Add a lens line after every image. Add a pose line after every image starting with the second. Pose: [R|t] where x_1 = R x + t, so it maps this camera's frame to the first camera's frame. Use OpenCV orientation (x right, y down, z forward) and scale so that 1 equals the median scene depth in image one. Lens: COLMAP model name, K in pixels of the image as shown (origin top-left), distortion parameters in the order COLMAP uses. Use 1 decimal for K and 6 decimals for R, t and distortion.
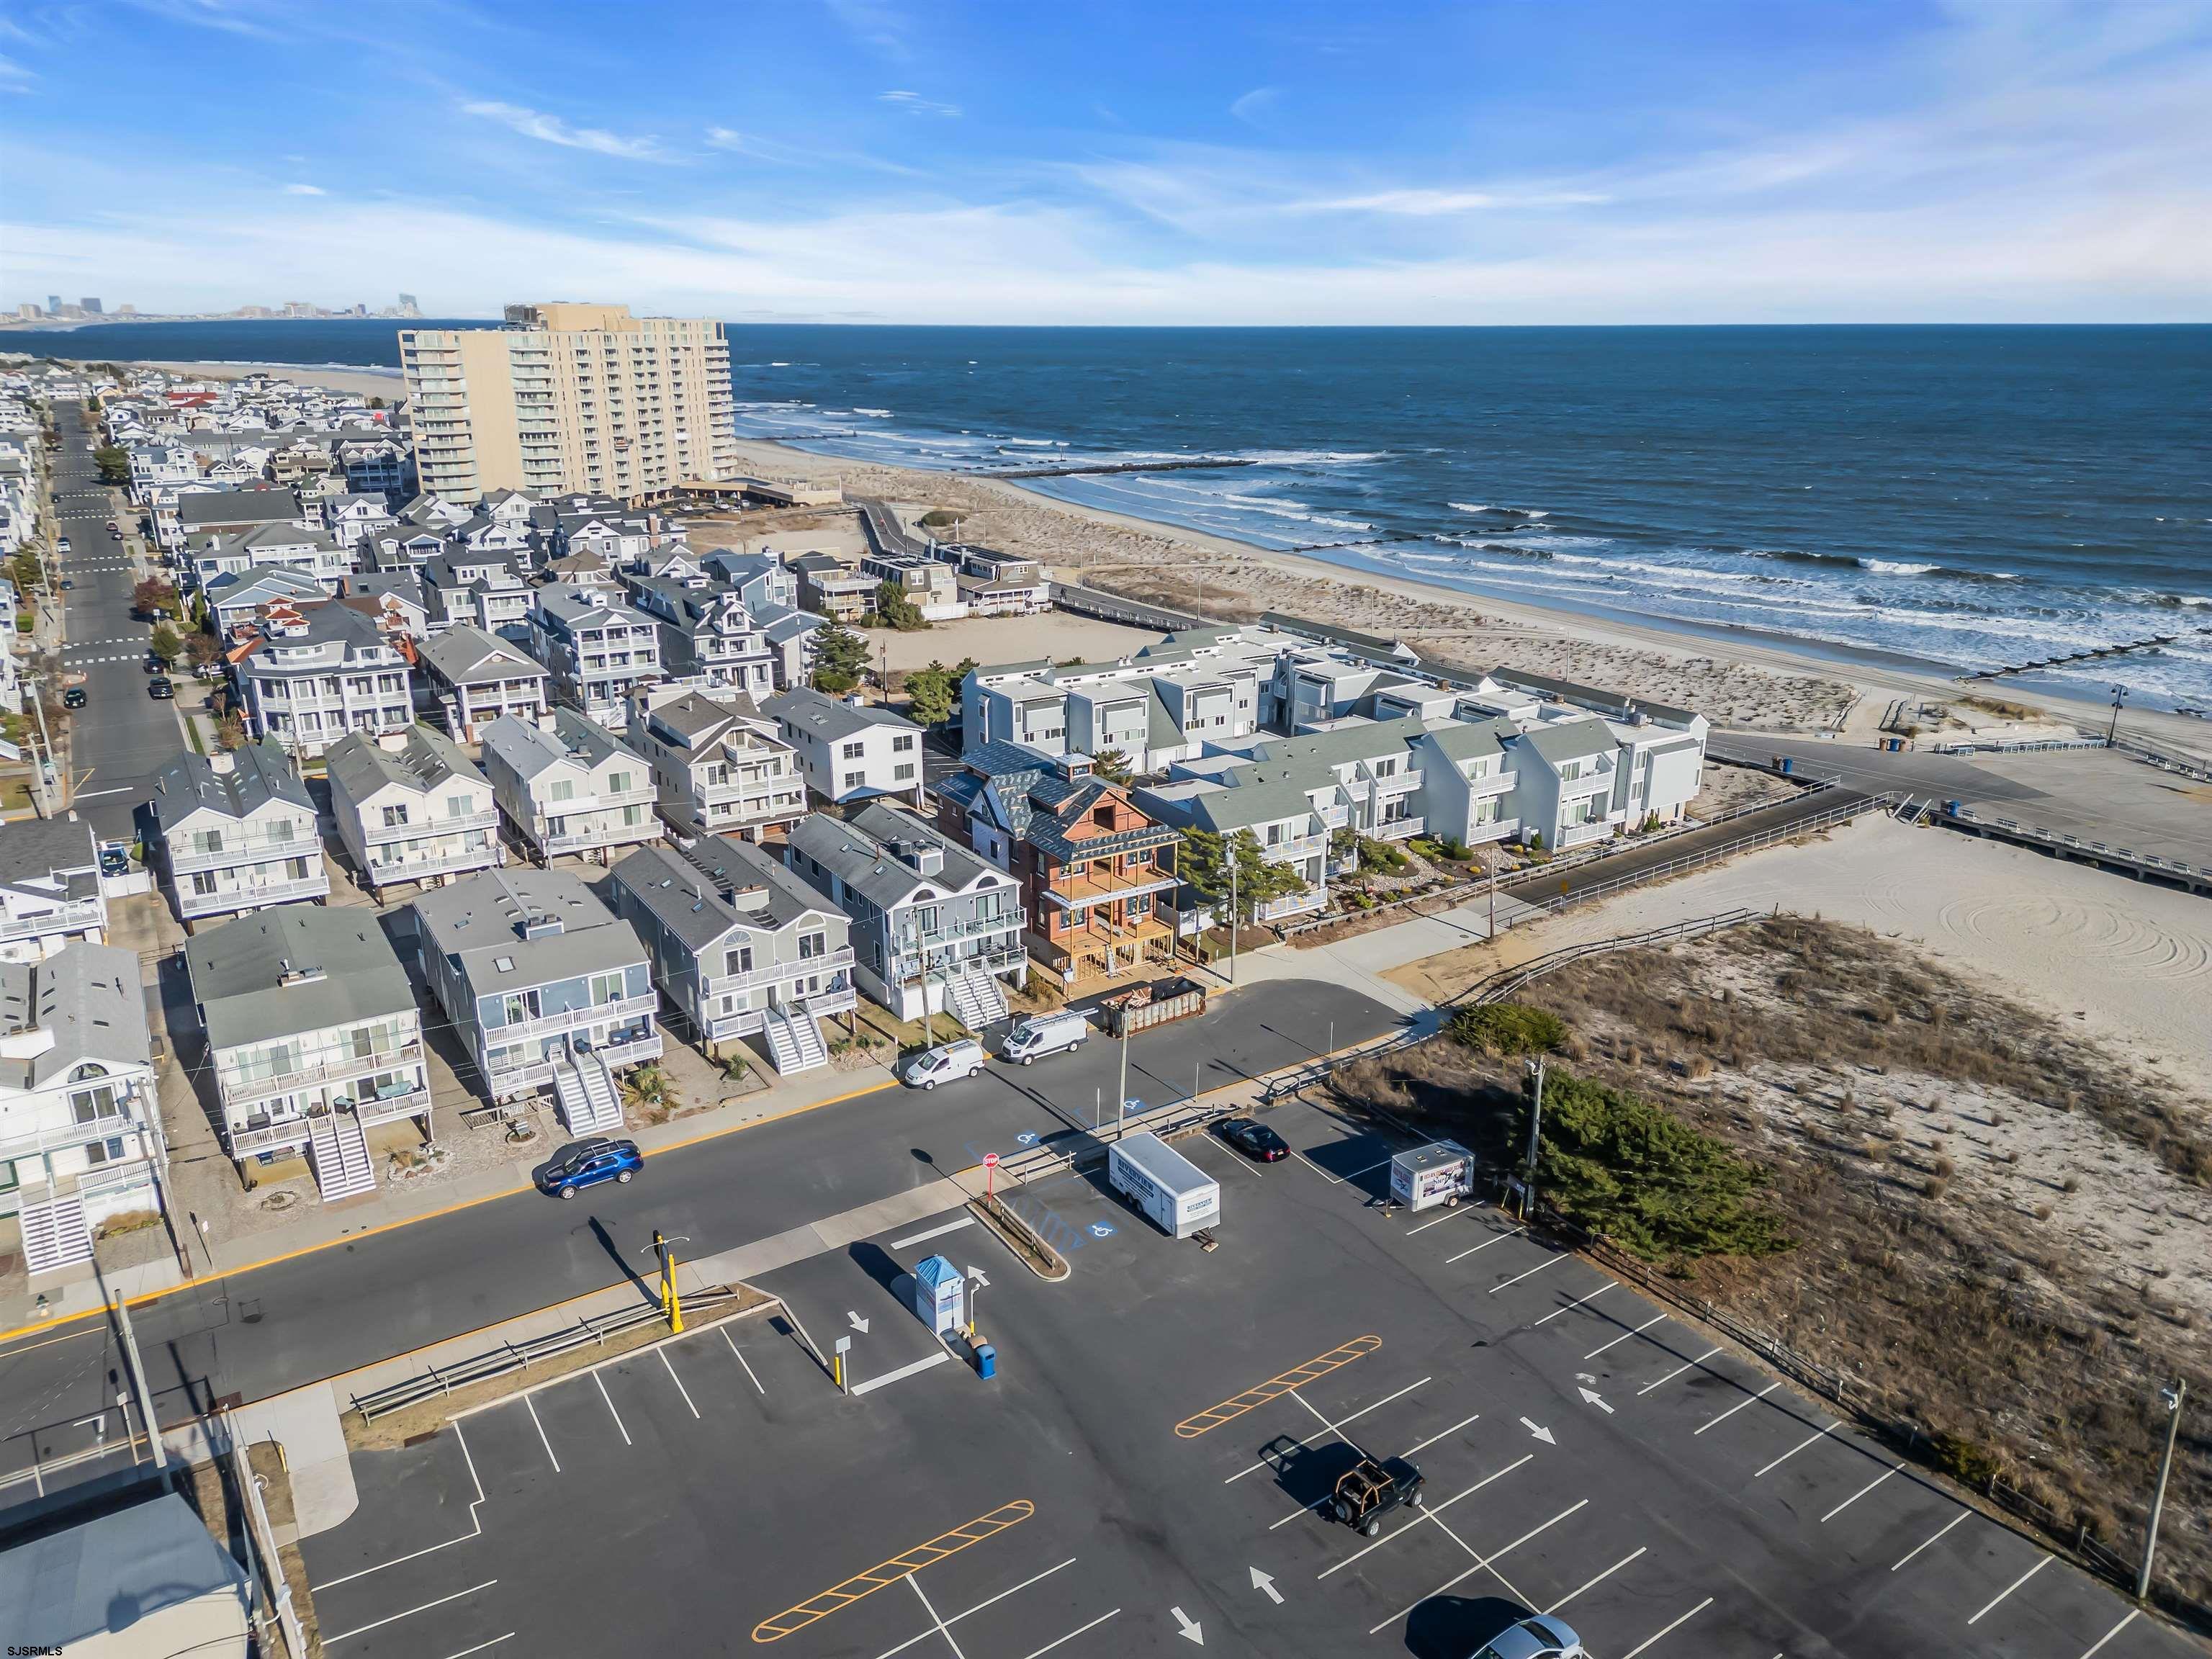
lens RADIAL K [[1526.8, 0, 1117.8], [0, 1526.8, 829.4], [0, 0, 1]] dist [0.079917, -0.093215]
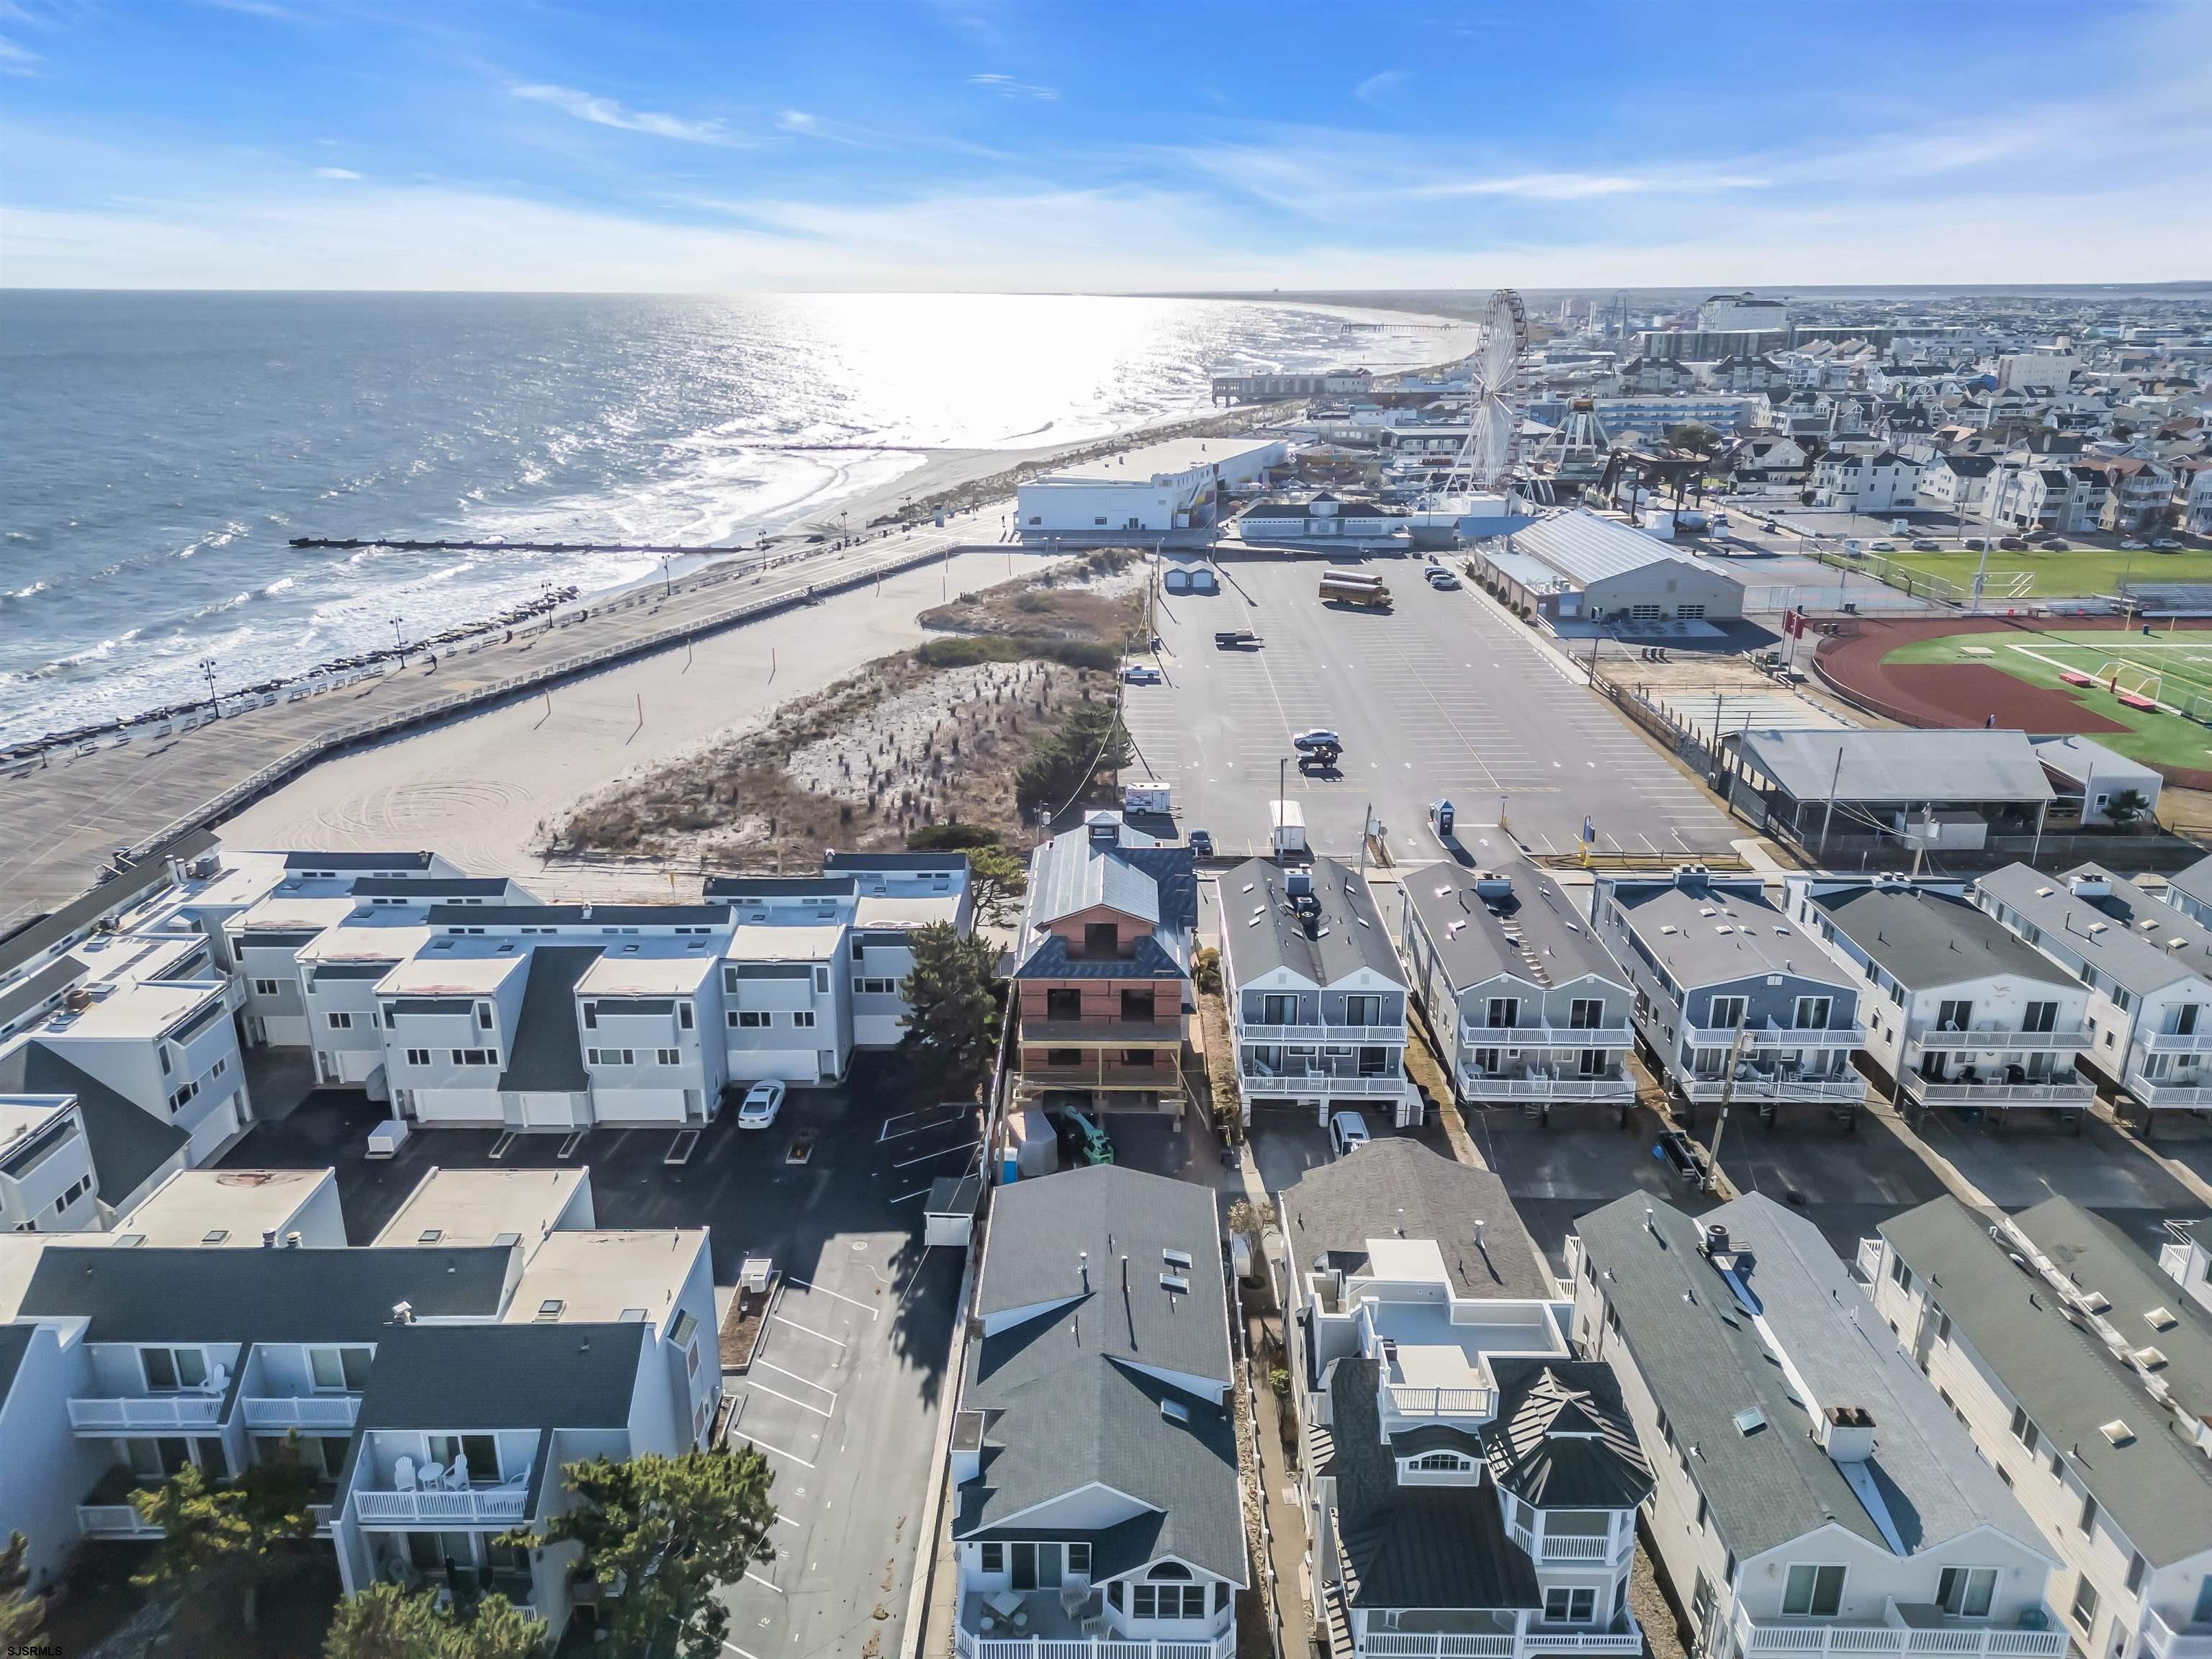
lens RADIAL K [[1531.0, 0, 1106.0], [0, 1531.0, 829.5], [0, 0, 1]] dist [0.087027, -0.089023]
pose [[-0.830202, -0.190498, 0.523904, -0.407926], [0.169252, 0.809304, 0.562478, -0.443509], [-0.531148, 0.555642, -0.639643, 1.294570]]
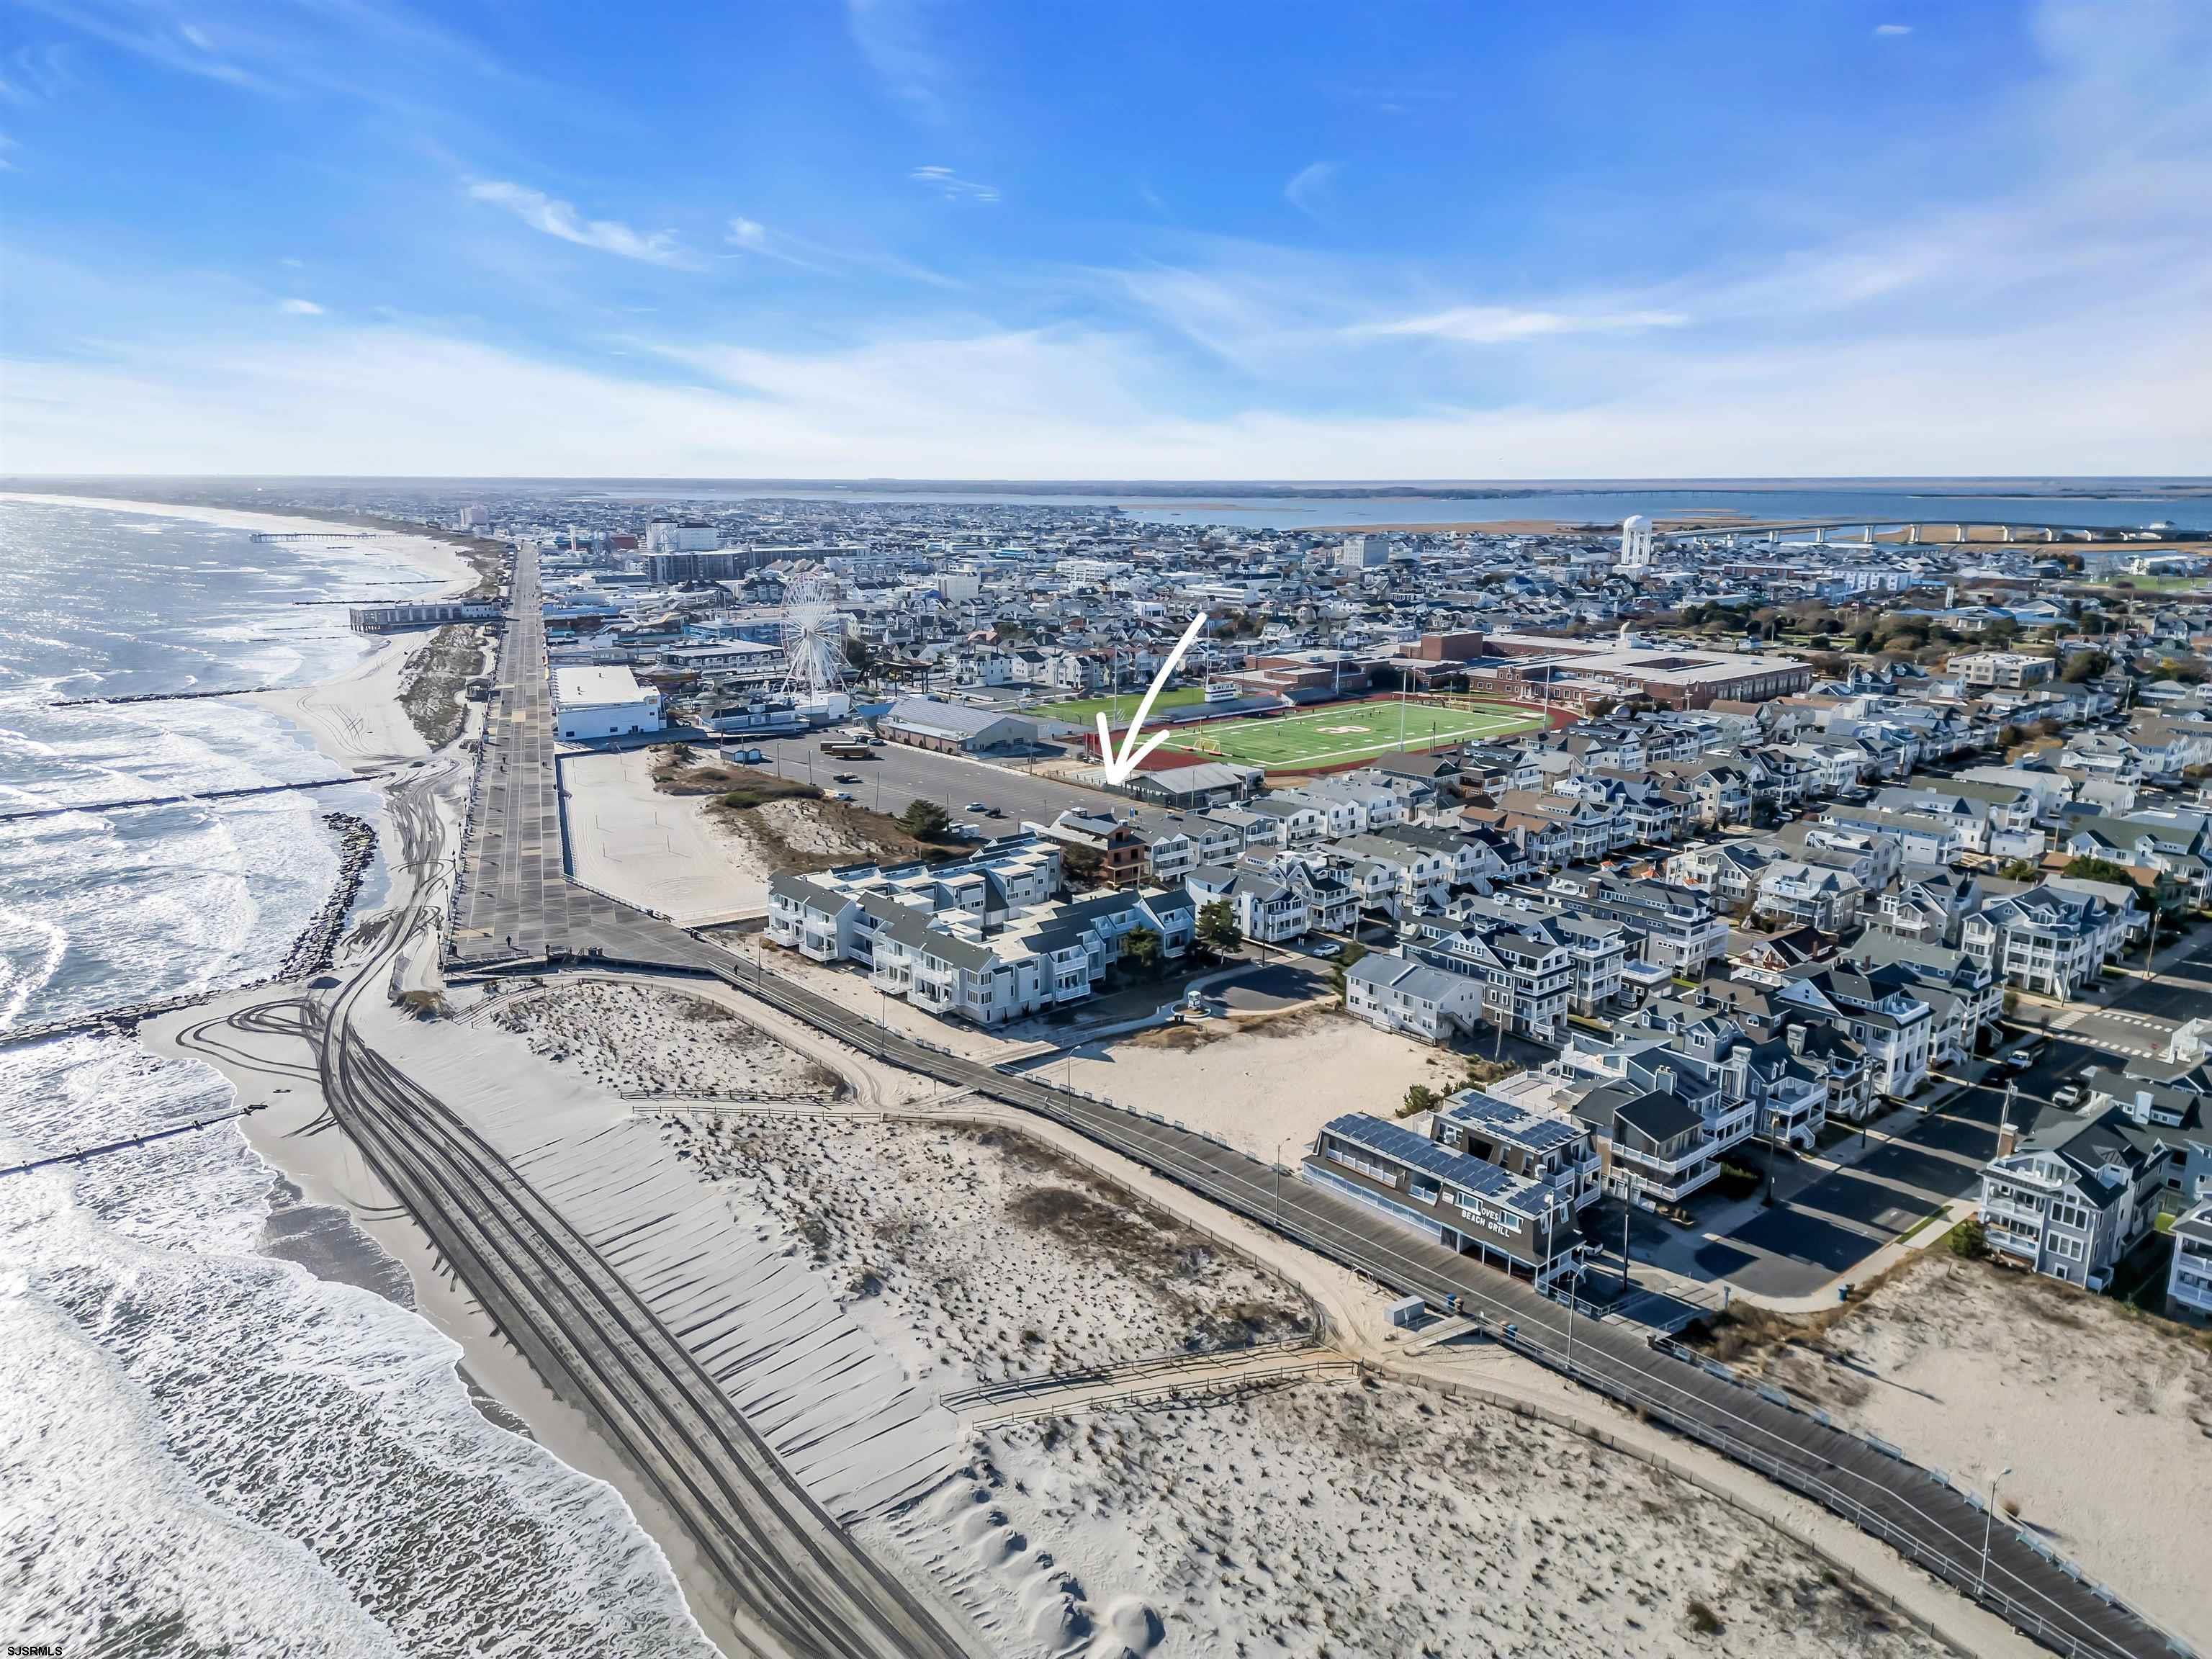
lens RADIAL K [[1526.8, 0, 1117.8], [0, 1526.8, 829.4], [0, 0, 1]] dist [0.079917, -0.093215]
pose [[-0.990134, 0.019743, -0.138723, 0.226151], [-0.054827, 0.856502, 0.513224, -1.142291], [0.128949, 0.515767, -0.846969, 2.705259]]
